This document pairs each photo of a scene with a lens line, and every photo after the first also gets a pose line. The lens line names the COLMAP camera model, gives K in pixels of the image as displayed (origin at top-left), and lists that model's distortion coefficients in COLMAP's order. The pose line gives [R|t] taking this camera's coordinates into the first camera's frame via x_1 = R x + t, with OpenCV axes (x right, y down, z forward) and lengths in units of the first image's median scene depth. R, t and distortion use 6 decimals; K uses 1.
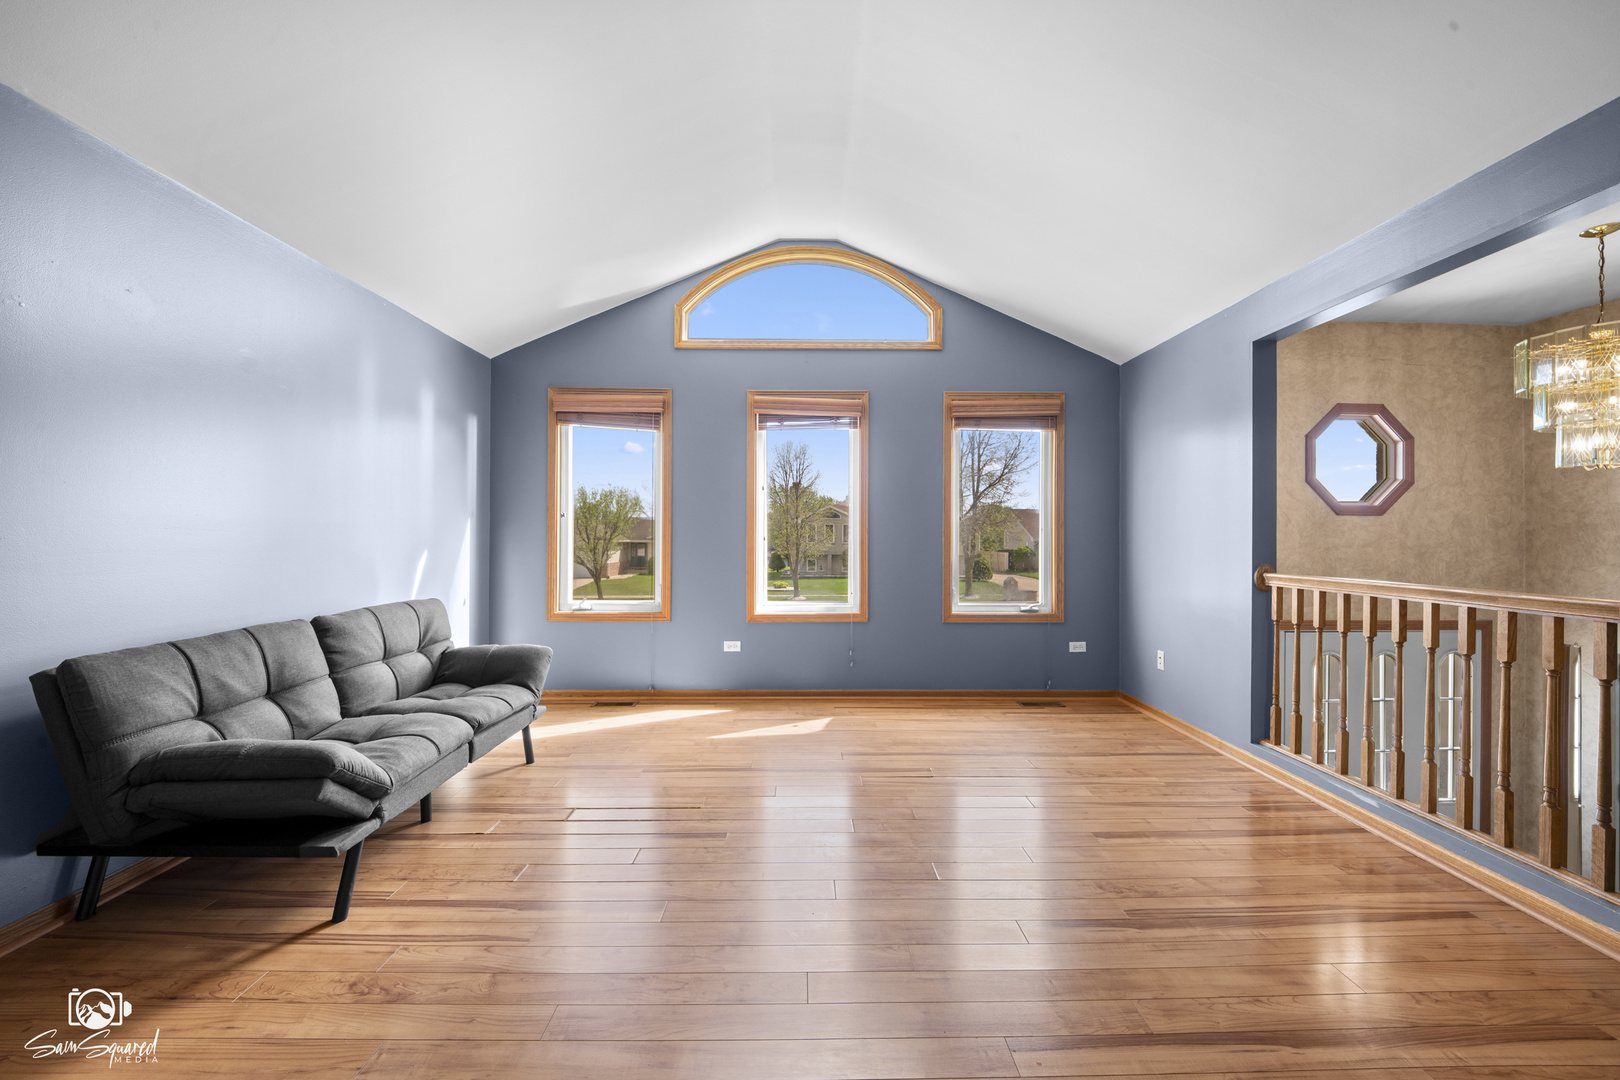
lens RADIAL K [[663.0, 0, 822.0], [0, 663.0, 536.1], [0, 0, 1]] dist [0.021422, -0.018960]
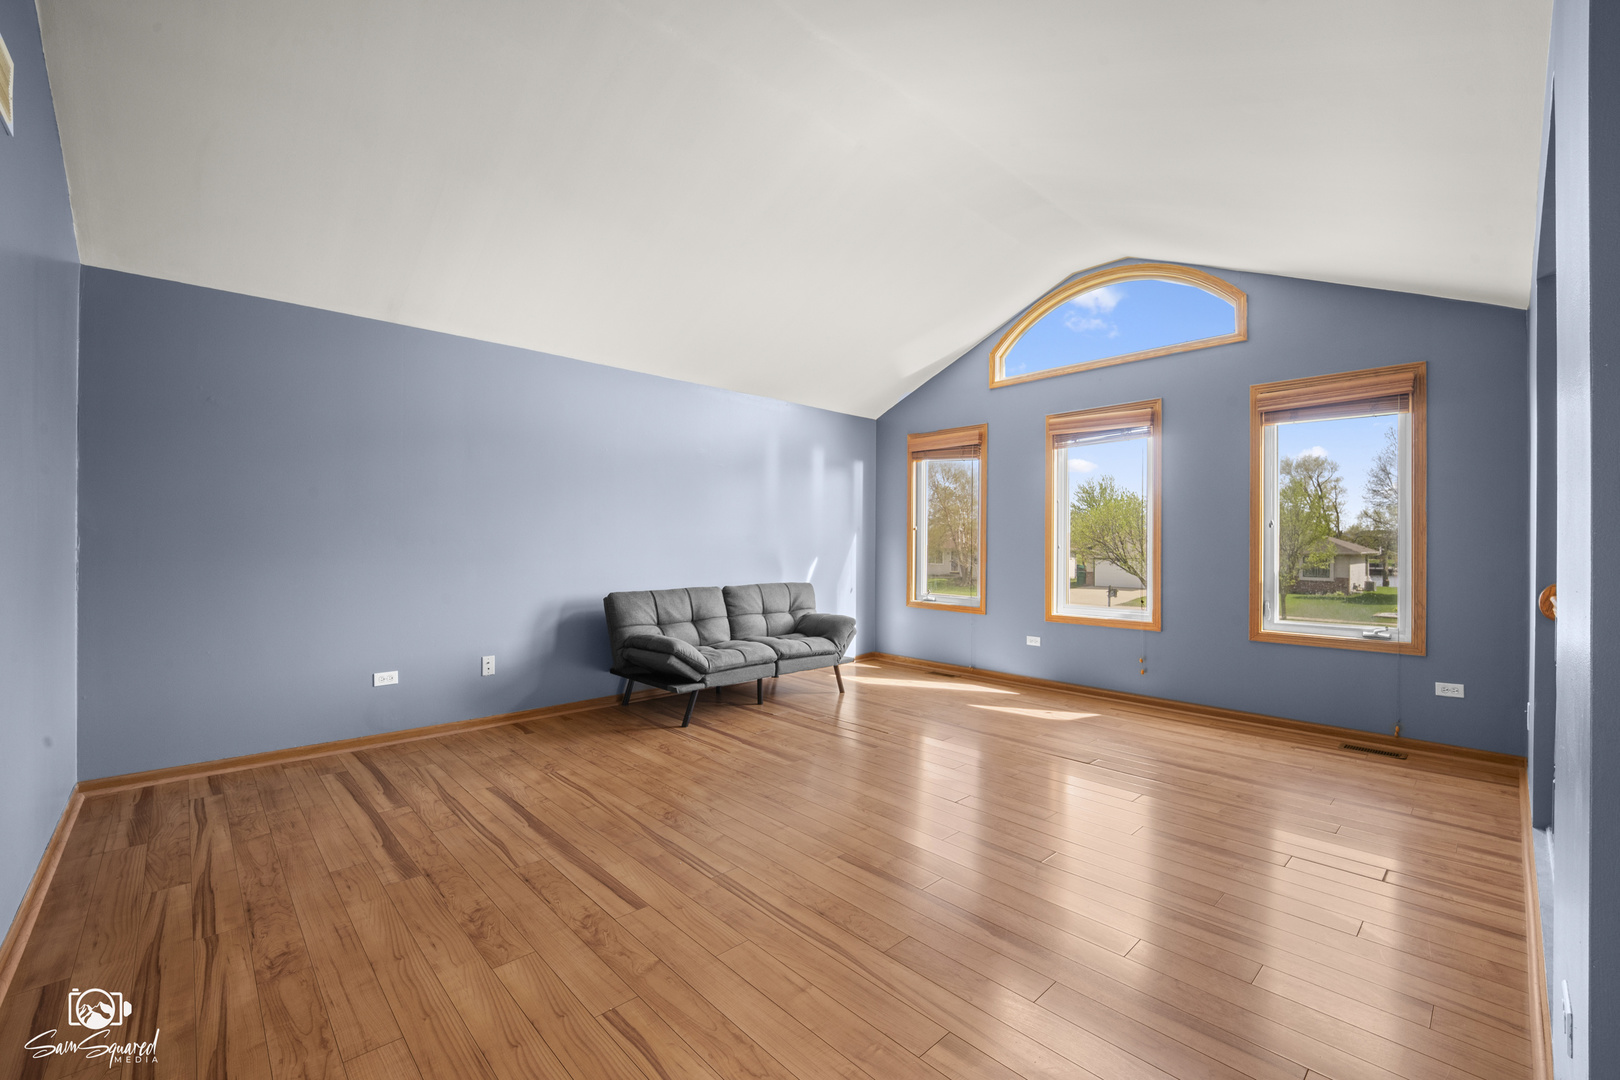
lens RADIAL K [[663.0, 0, 822.0], [0, 663.0, 536.1], [0, 0, 1]] dist [0.021422, -0.018960]
pose [[0.683426, -0.007745, -0.729979, 0.619644], [-0.001433, 0.999928, -0.011951, 0.000142], [0.730019, 0.009214, 0.683365, -0.068170]]
